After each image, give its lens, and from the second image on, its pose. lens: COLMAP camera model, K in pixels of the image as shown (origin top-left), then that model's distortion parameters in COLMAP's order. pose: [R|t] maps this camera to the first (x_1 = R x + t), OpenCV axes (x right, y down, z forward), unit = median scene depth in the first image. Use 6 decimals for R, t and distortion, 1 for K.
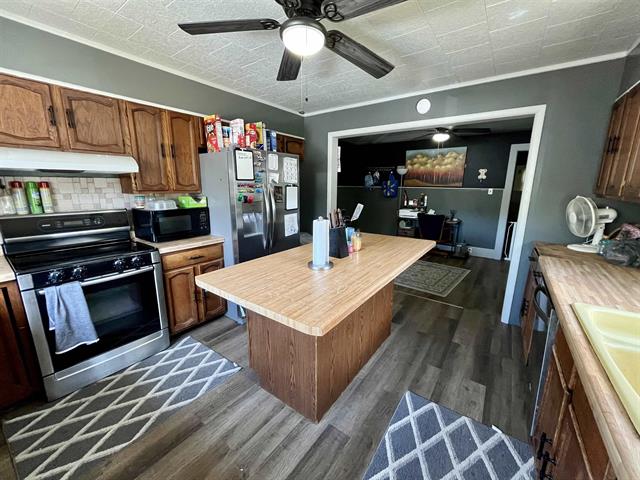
lens RADIAL K [[257.2, 0, 323.2], [0, 257.2, 240.5], [0, 0, 1]] dist [-0.001783, -0.000076]
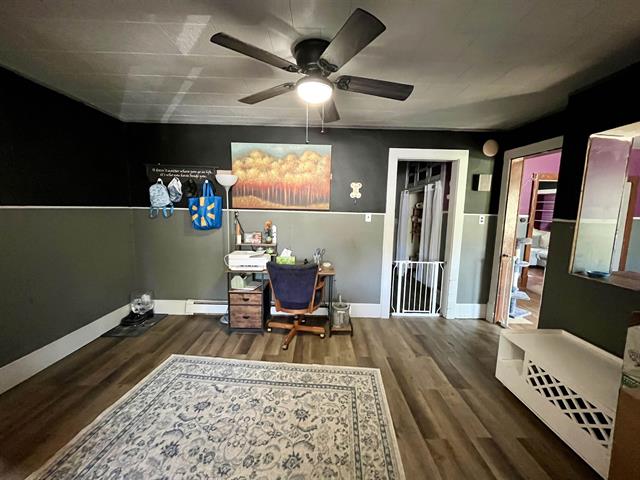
lens RADIAL K [[257.2, 0, 321.4], [0, 257.2, 238.3], [0, 0, 1]] dist [-0.001783, -0.000076]
pose [[0.803926, -0.065460, 0.591116, 0.149099], [0.111990, 0.992806, -0.042366, -0.110659], [-0.584090, 0.100258, 0.805473, 0.492043]]
